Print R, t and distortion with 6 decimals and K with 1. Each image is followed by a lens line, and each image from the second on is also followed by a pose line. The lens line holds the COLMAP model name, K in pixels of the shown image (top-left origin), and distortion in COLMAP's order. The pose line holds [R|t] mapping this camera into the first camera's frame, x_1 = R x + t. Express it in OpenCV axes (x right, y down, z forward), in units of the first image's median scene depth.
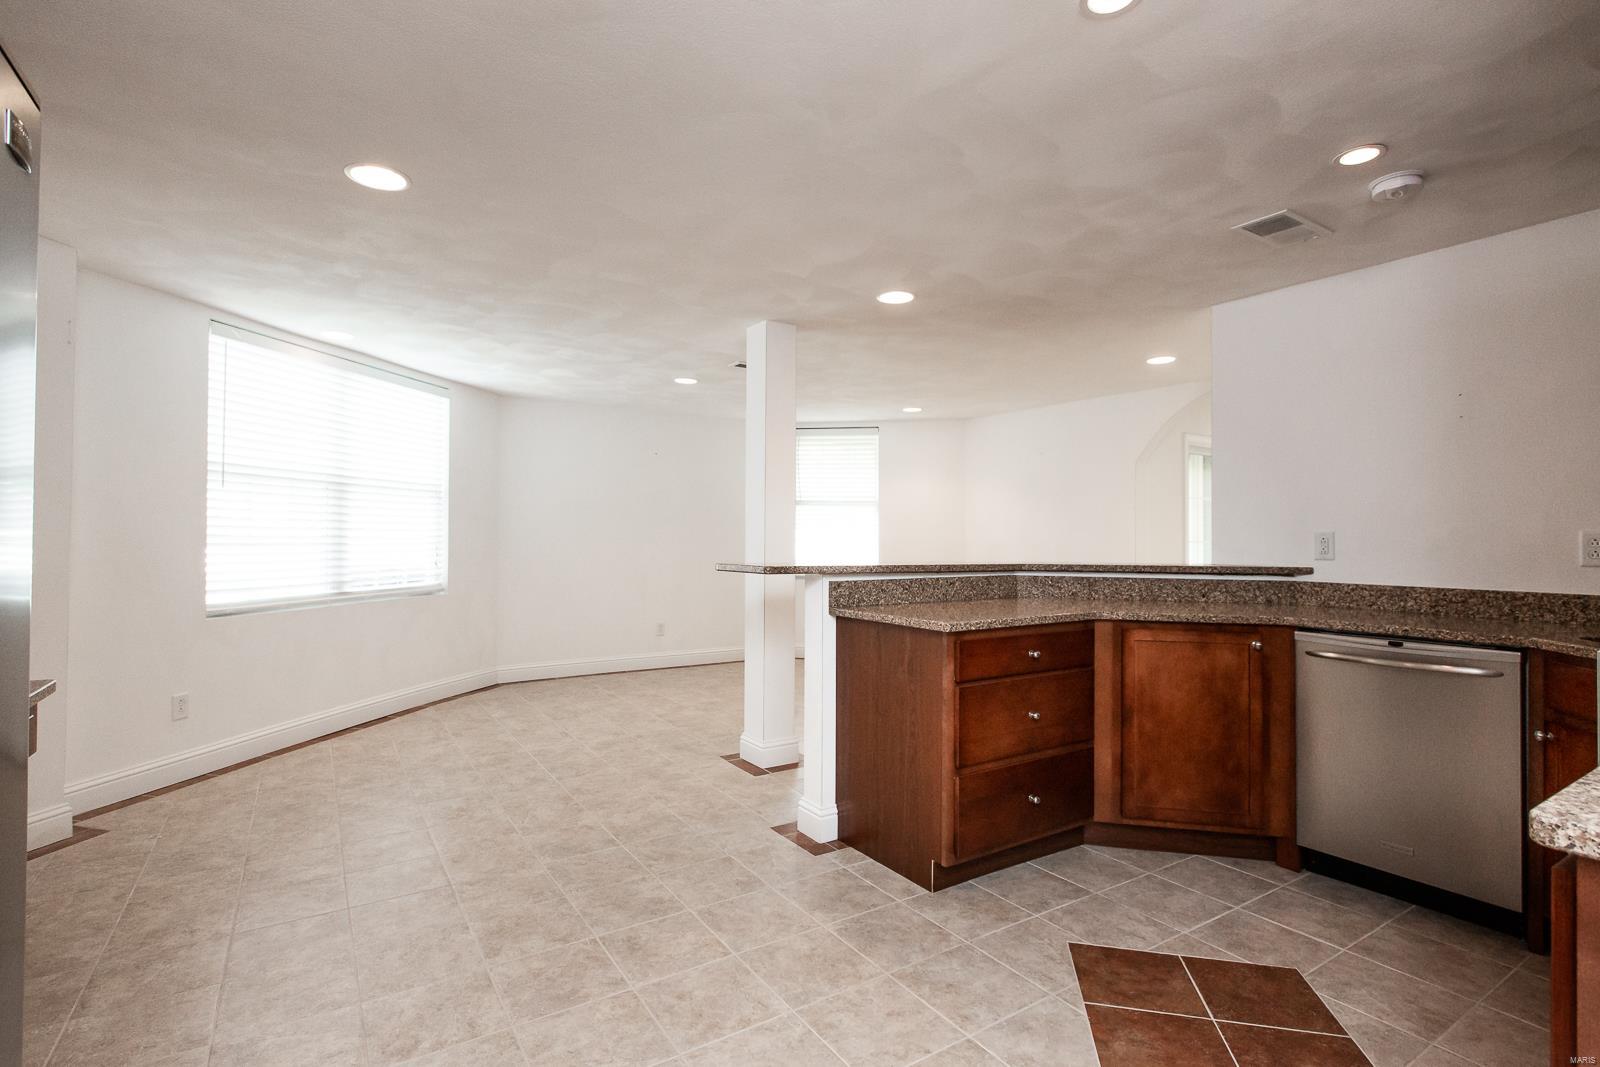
lens RADIAL K [[755.7, 0, 799.7], [0, 755.7, 526.0], [0, 0, 1]] dist [-0.002265, -0.000897]
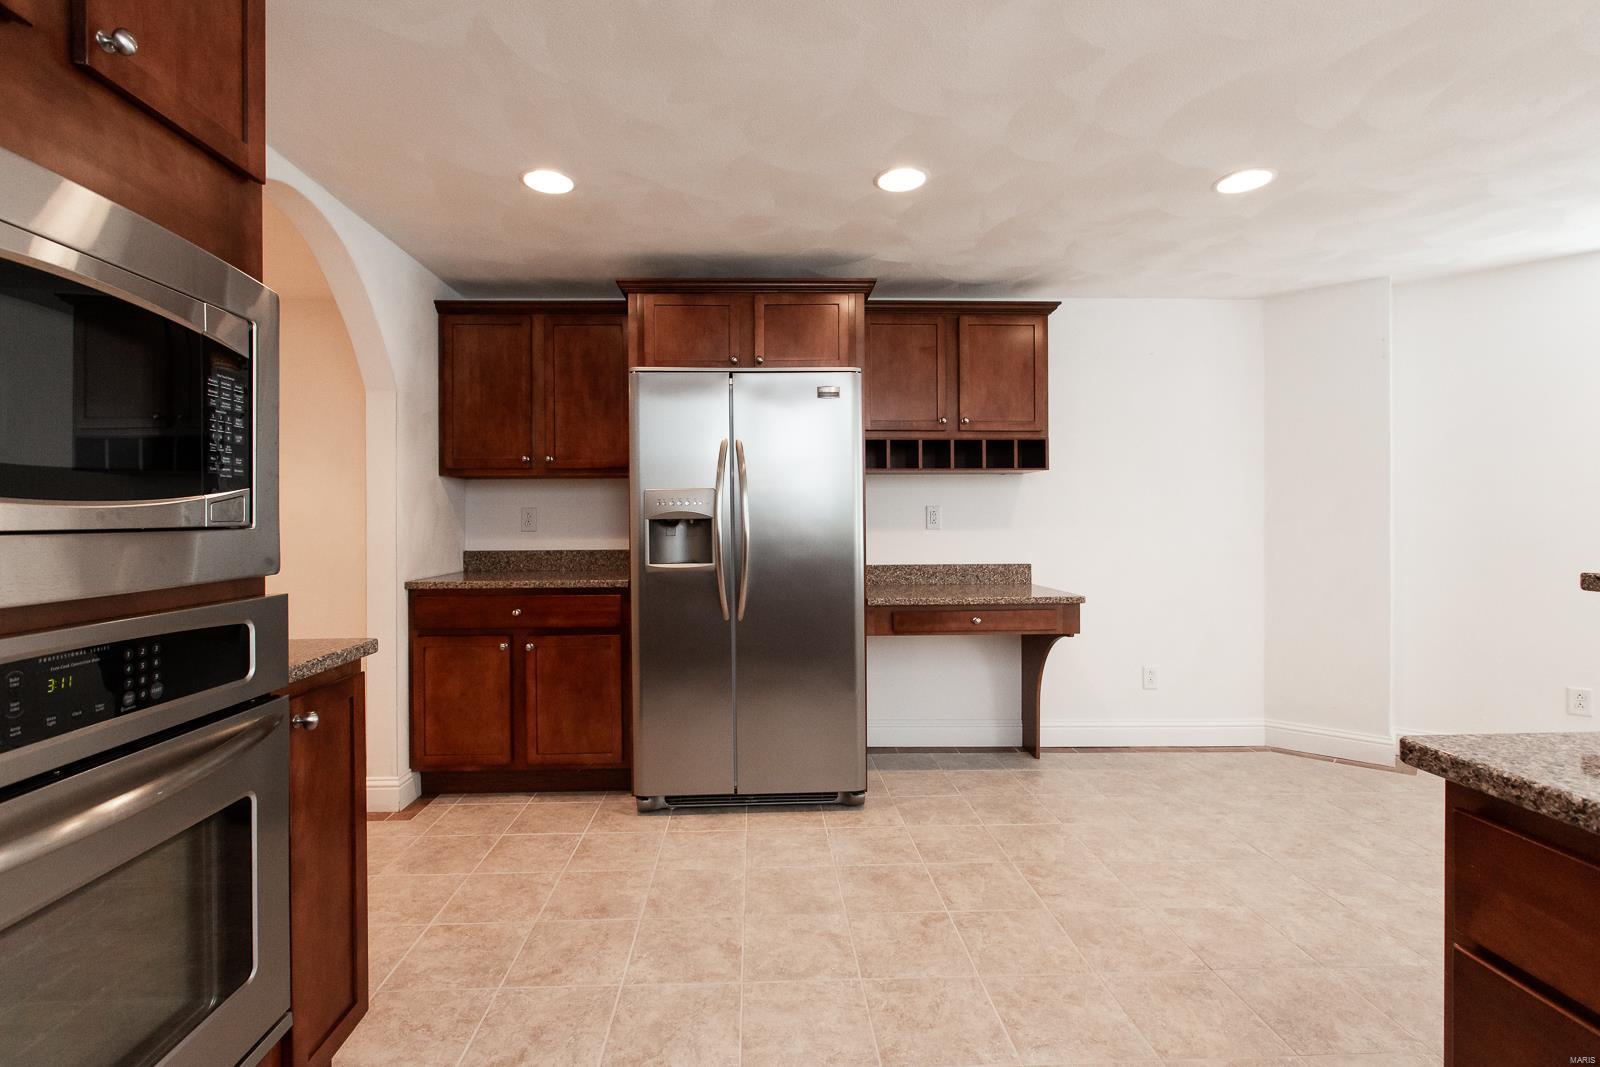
lens RADIAL K [[726.1, 0, 787.3], [0, 726.1, 526.8], [0, 0, 1]] dist [0.000446, 0.000102]
pose [[-0.502960, 0.002422, -0.864306, 0.592129], [0.013665, 0.999893, -0.005150, 0.020721], [0.864201, -0.014400, -0.502940, 0.841063]]
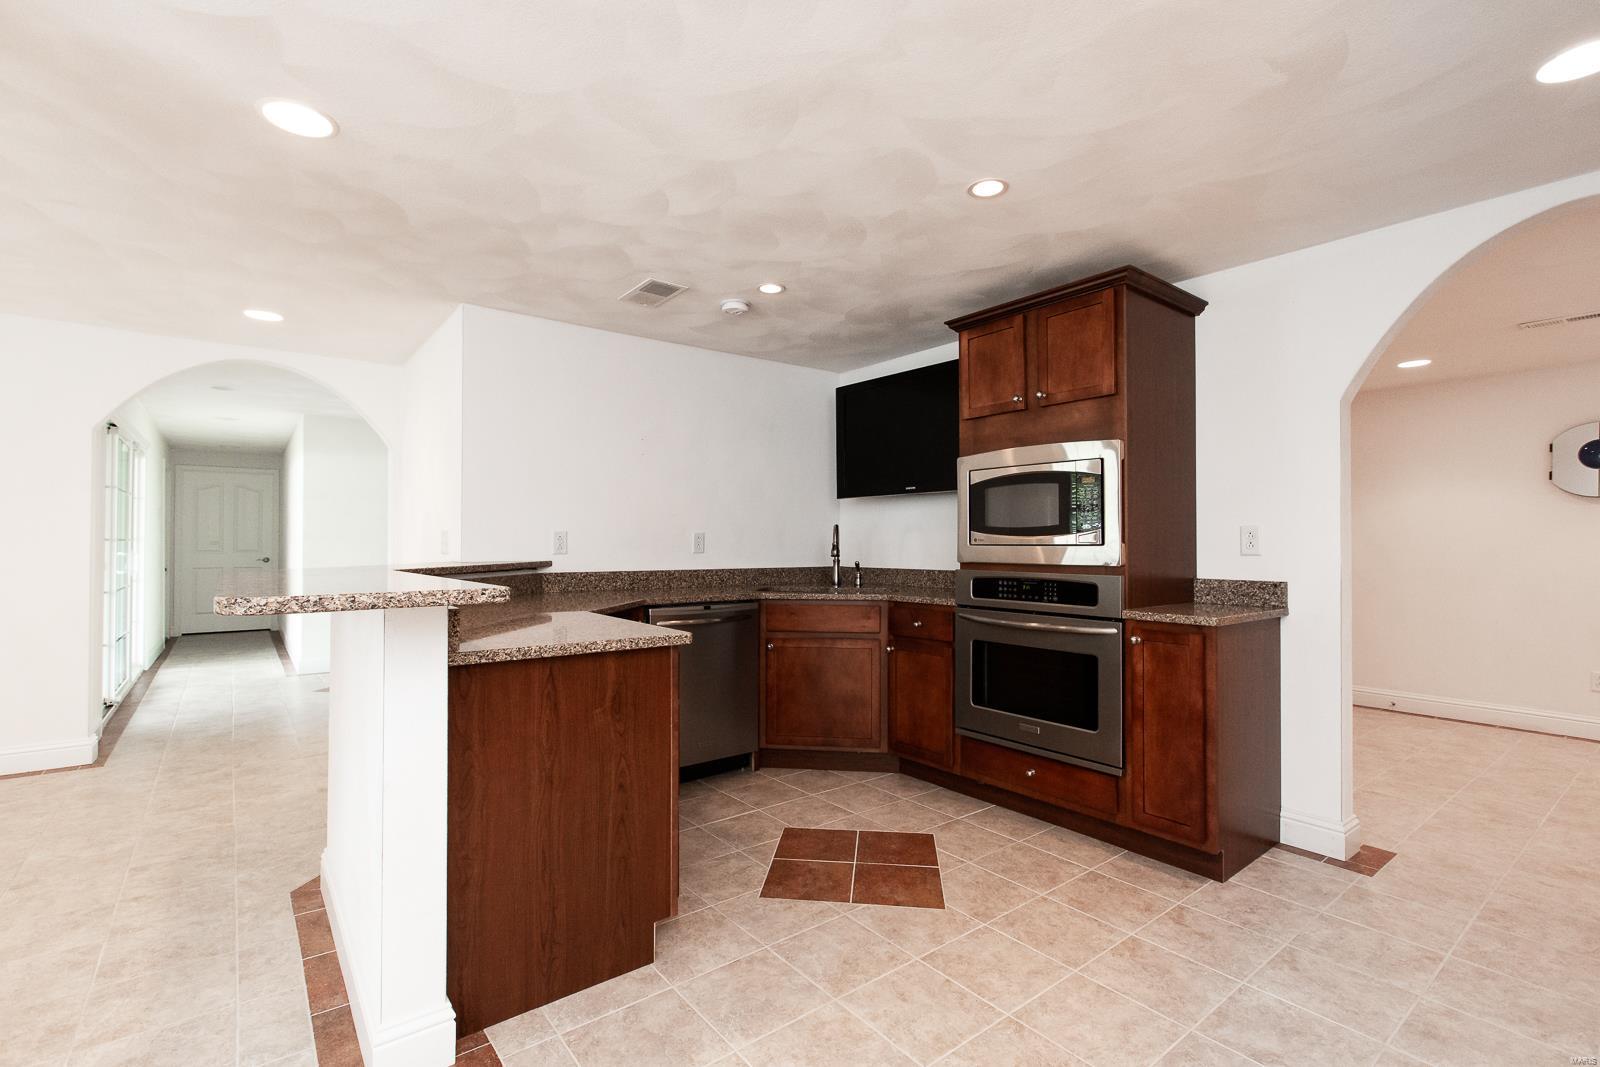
lens RADIAL K [[729.9, 0, 780.2], [0, 729.9, 535.6], [0, 0, 1]] dist [0.001323, 0.000236]
pose [[-0.075263, 0.001616, 0.997162, -0.603820], [-0.020329, 0.999788, -0.003154, 0.013965], [-0.996956, -0.020509, -0.075214, 0.878978]]
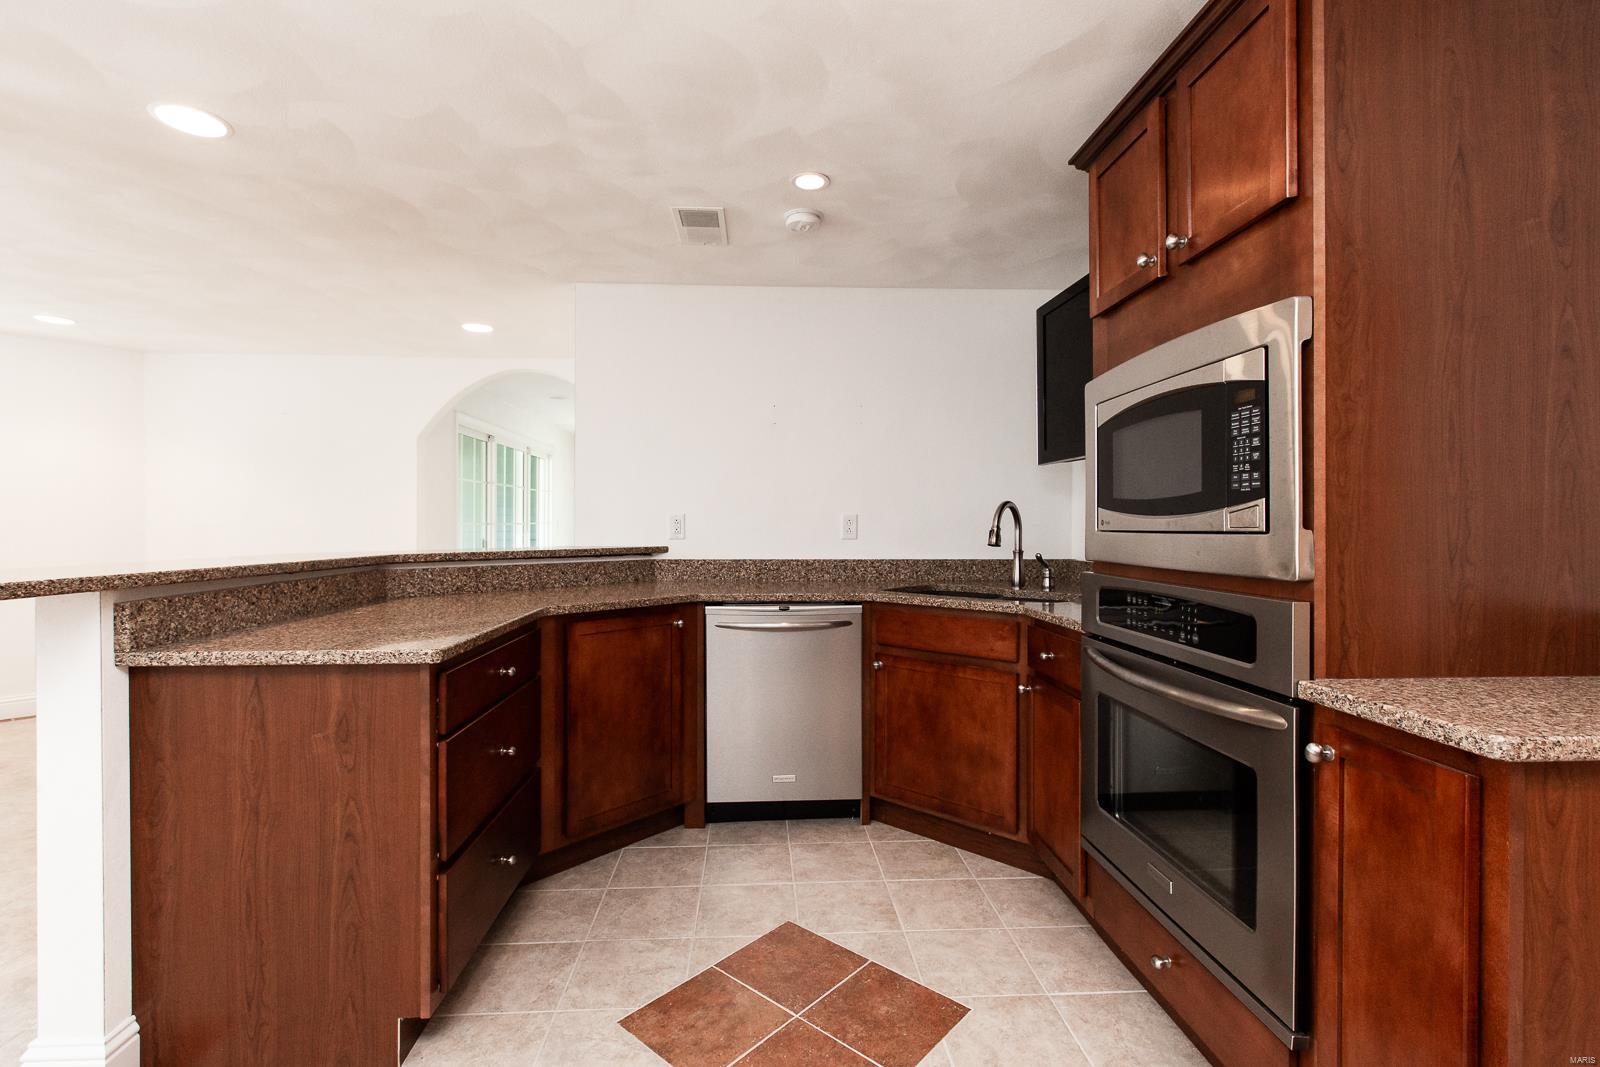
lens RADIAL K [[726.1, 0, 787.3], [0, 726.1, 526.8], [0, 0, 1]] dist [0.000446, 0.000102]
pose [[0.501544, -0.010232, 0.865072, -0.180305], [-0.011983, 0.999752, 0.018773, 0.005389], [-0.865049, -0.019782, 0.501297, 0.384978]]
